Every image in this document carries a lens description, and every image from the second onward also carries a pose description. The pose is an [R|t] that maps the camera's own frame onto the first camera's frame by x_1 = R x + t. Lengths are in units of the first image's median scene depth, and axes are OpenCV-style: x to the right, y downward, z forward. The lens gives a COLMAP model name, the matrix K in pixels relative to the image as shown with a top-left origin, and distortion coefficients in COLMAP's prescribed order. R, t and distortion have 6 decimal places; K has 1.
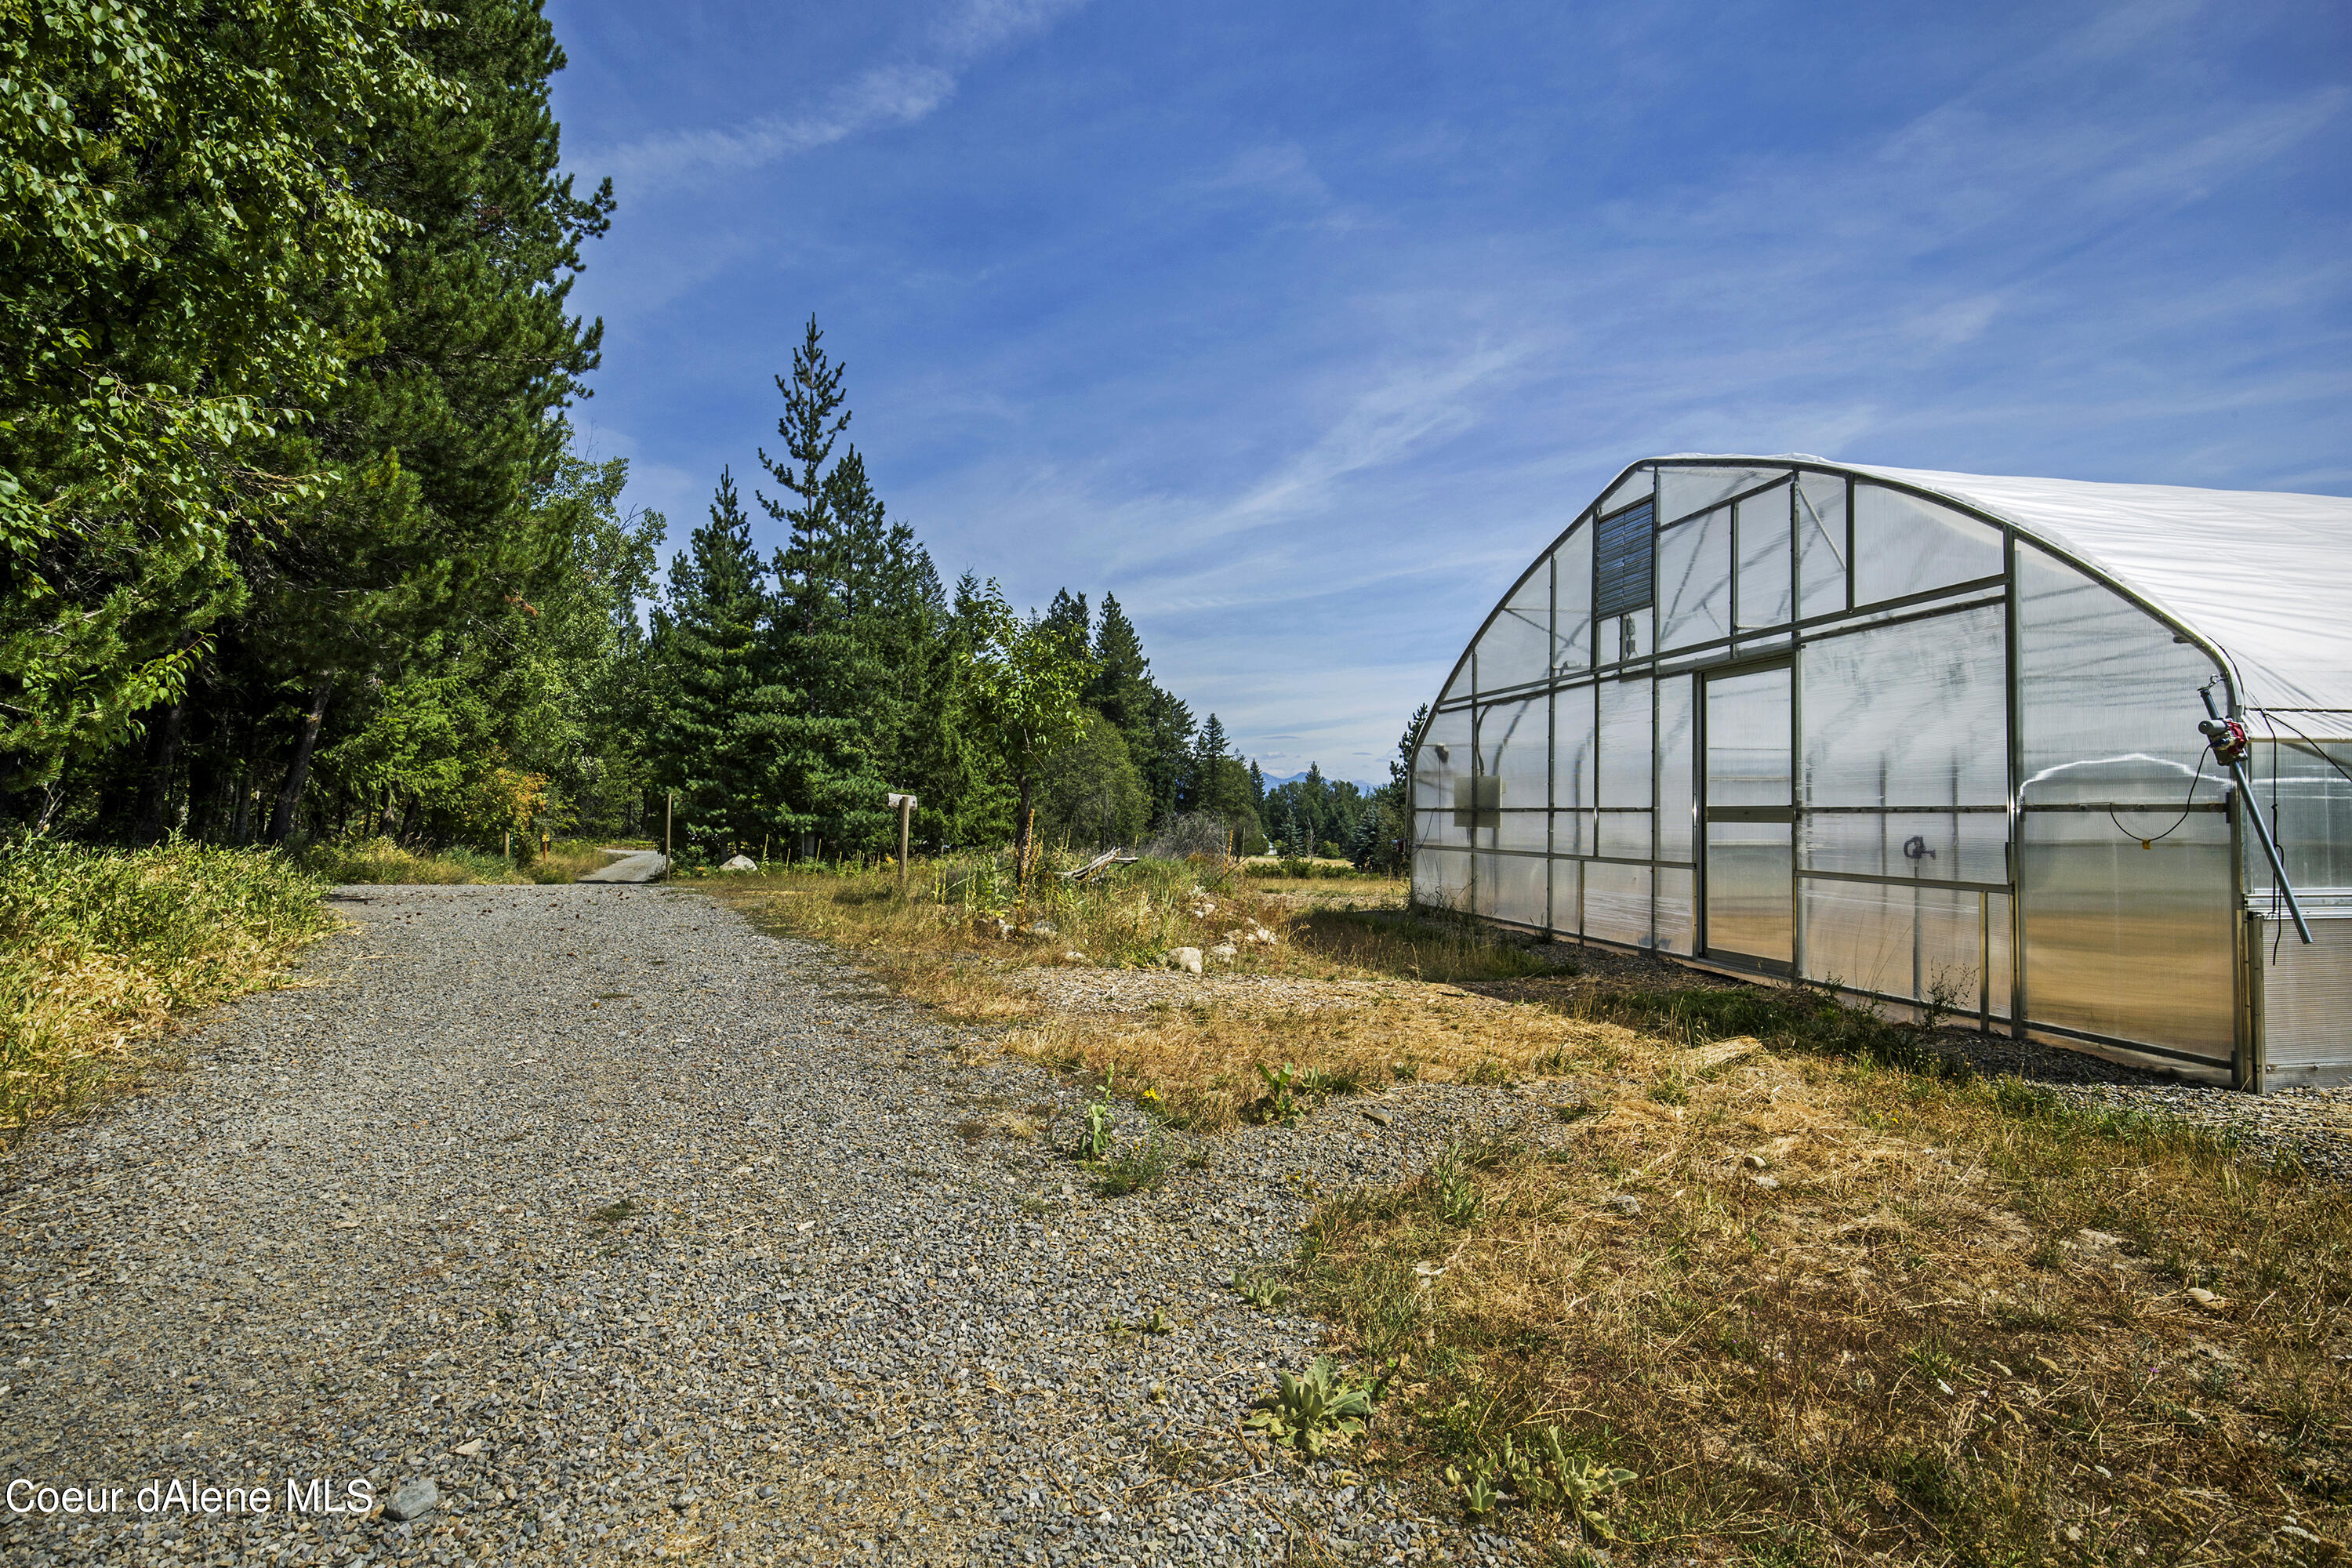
lens RADIAL K [[1288.9, 0, 1176.0], [0, 1288.9, 784.0], [0, 0, 1]] dist [-0.001588, -0.000090]
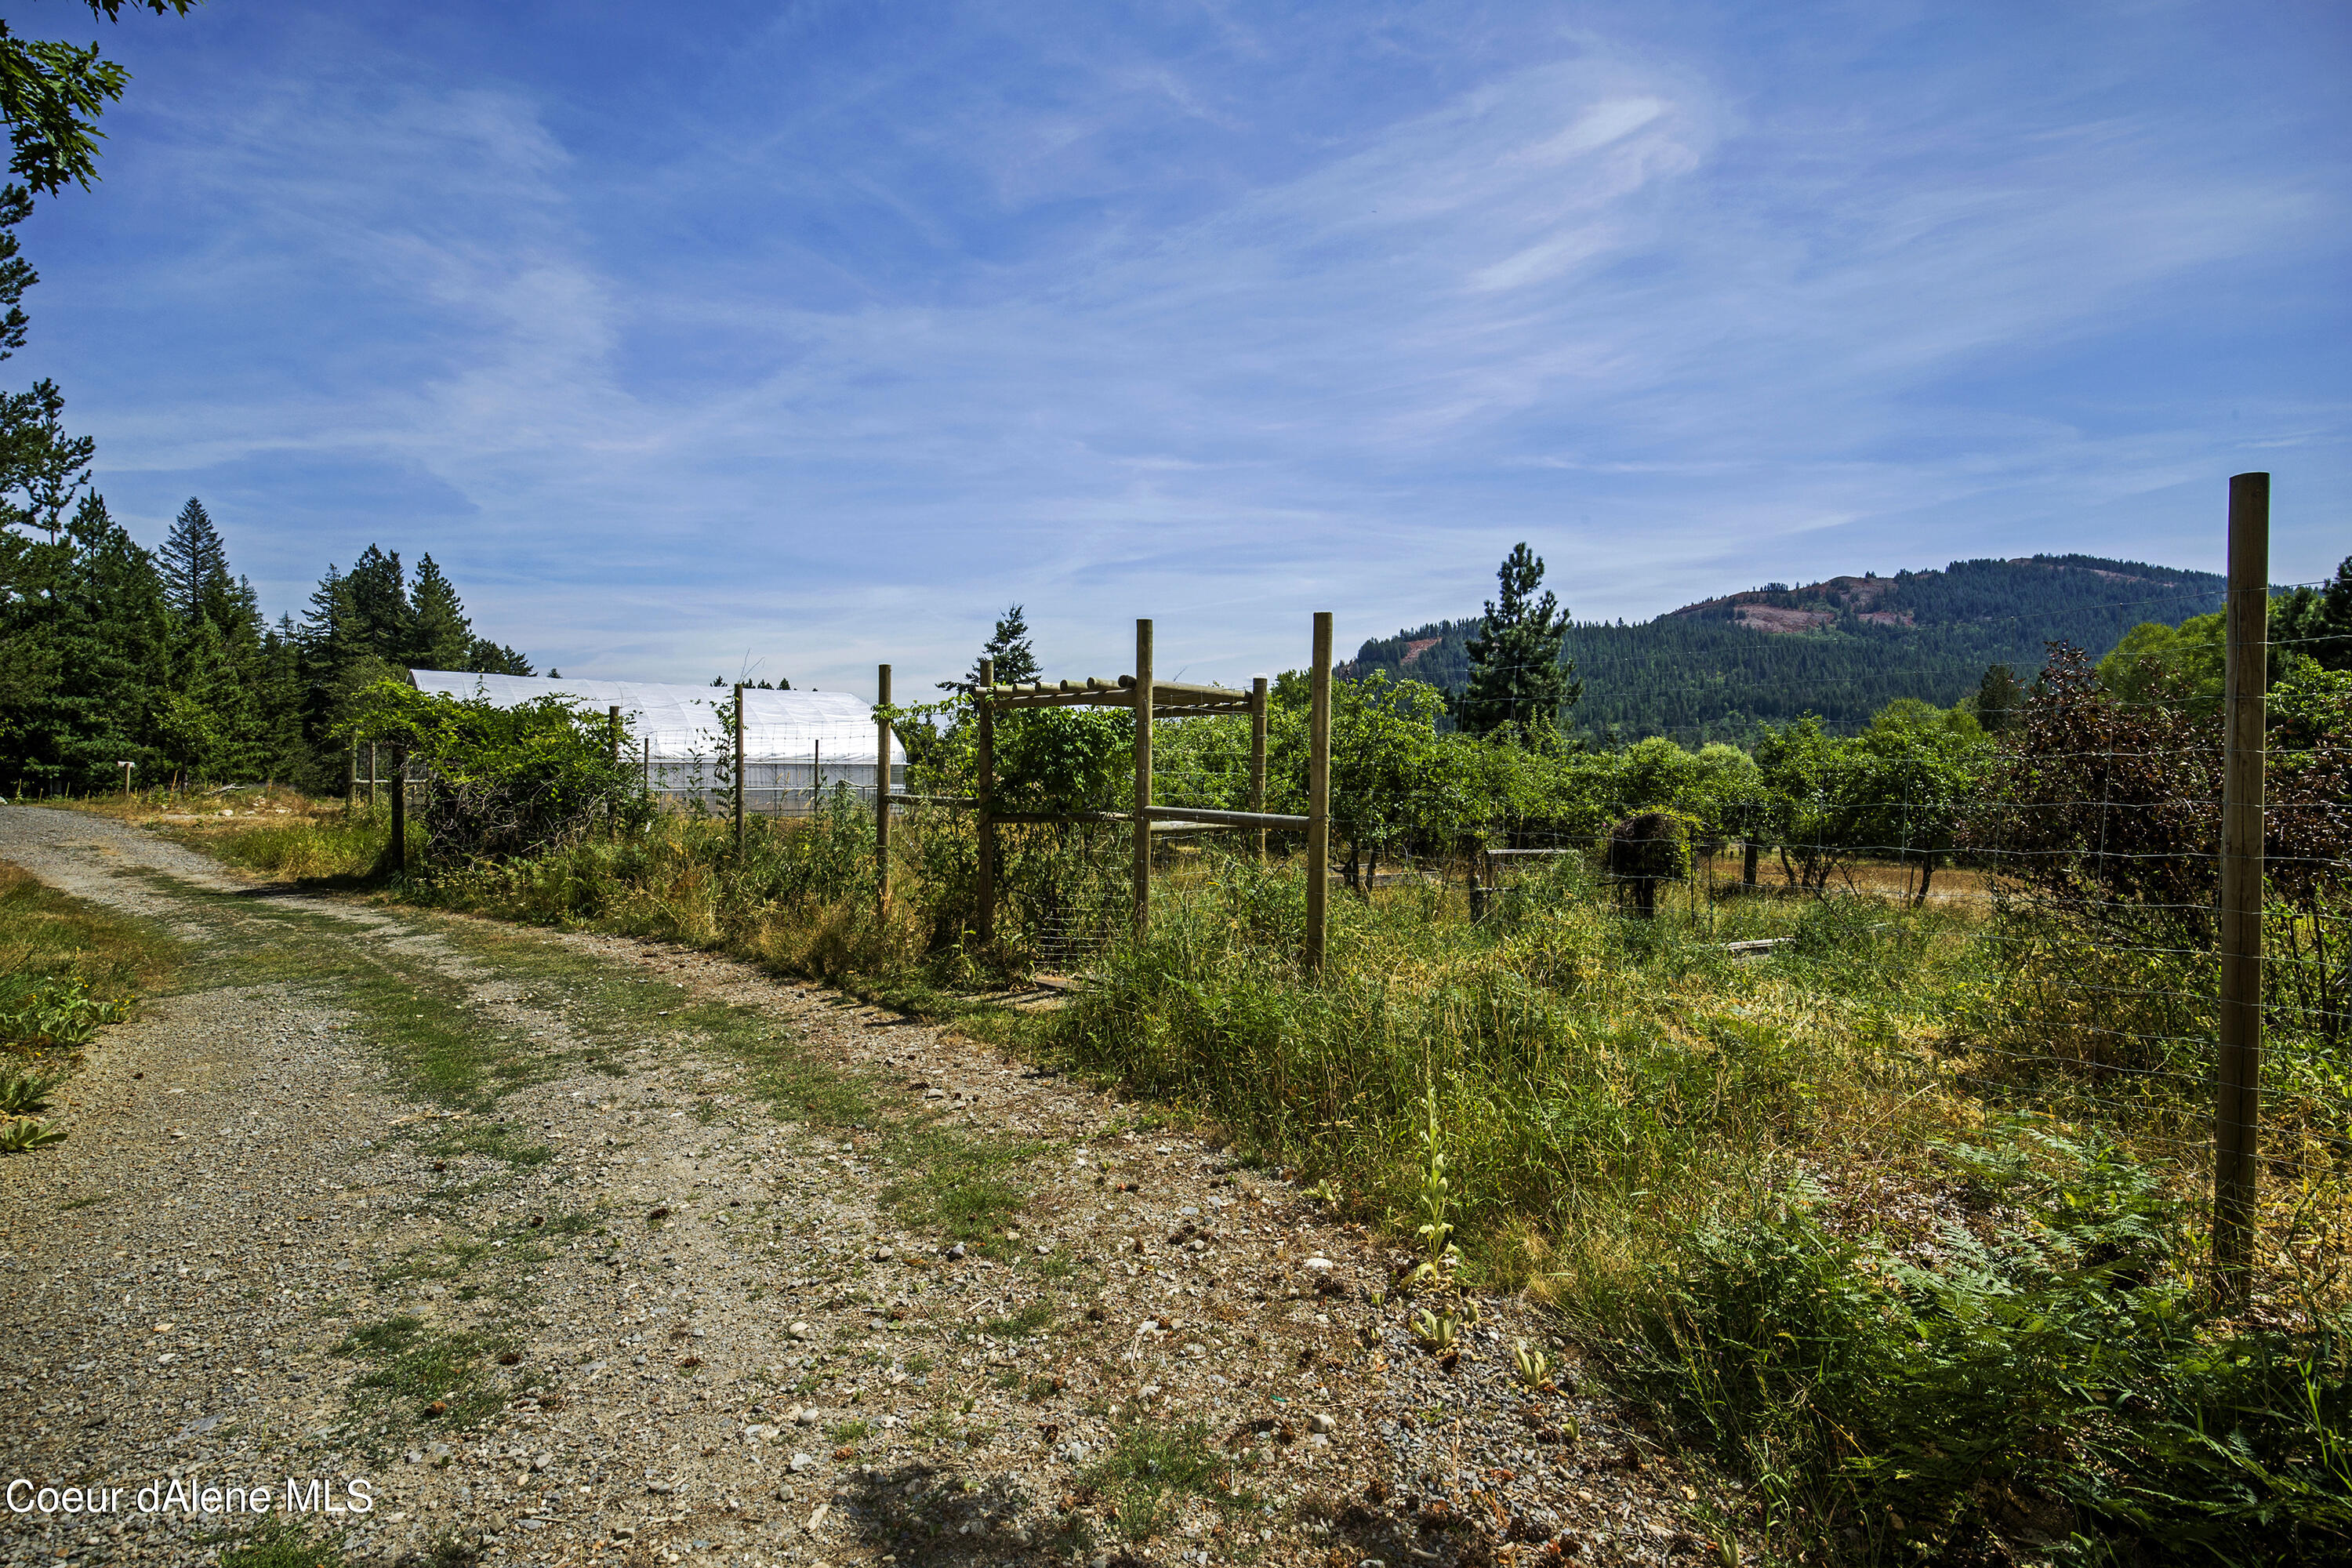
lens RADIAL K [[1128.6, 0, 1176.0], [0, 1128.6, 784.0], [0, 0, 1]] dist [0.013063, 0.000373]
pose [[0.873863, 0.000150, 0.486173, 0.169259], [-0.020409, 0.999130, 0.036375, -0.024990], [-0.485744, -0.041709, 0.873105, -0.655402]]
